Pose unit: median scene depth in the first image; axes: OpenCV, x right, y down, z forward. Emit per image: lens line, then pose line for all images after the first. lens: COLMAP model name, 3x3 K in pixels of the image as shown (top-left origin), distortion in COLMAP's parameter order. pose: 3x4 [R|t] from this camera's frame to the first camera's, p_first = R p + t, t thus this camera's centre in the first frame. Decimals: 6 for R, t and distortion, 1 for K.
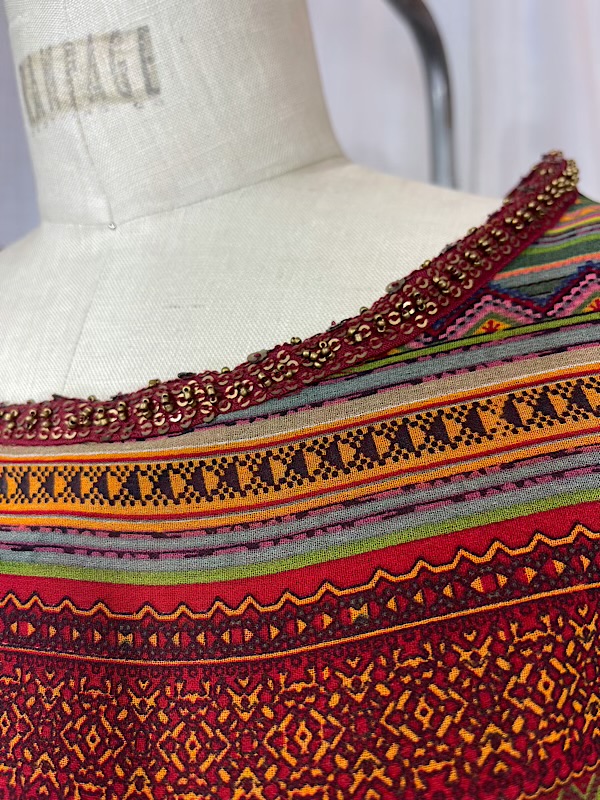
lens RADIAL K [[591.6, 0, 301.3], [0, 591.6, 395.9], [0, 0, 1]] dist [0.020203, -0.060696]
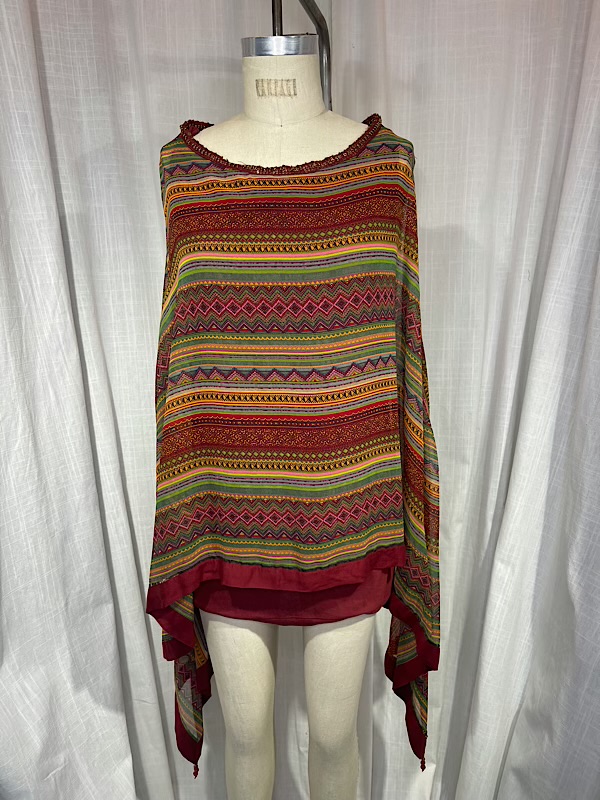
lens RADIAL K [[591.6, 0, 294.1], [0, 591.6, 411.3], [0, 0, 1]] dist [0.020203, -0.060696]
pose [[0.948686, -0.073460, 0.307567, -1.993080], [0.000687, 0.973119, 0.230304, 0.852376], [-0.316218, -0.218275, 0.923235, -3.990338]]
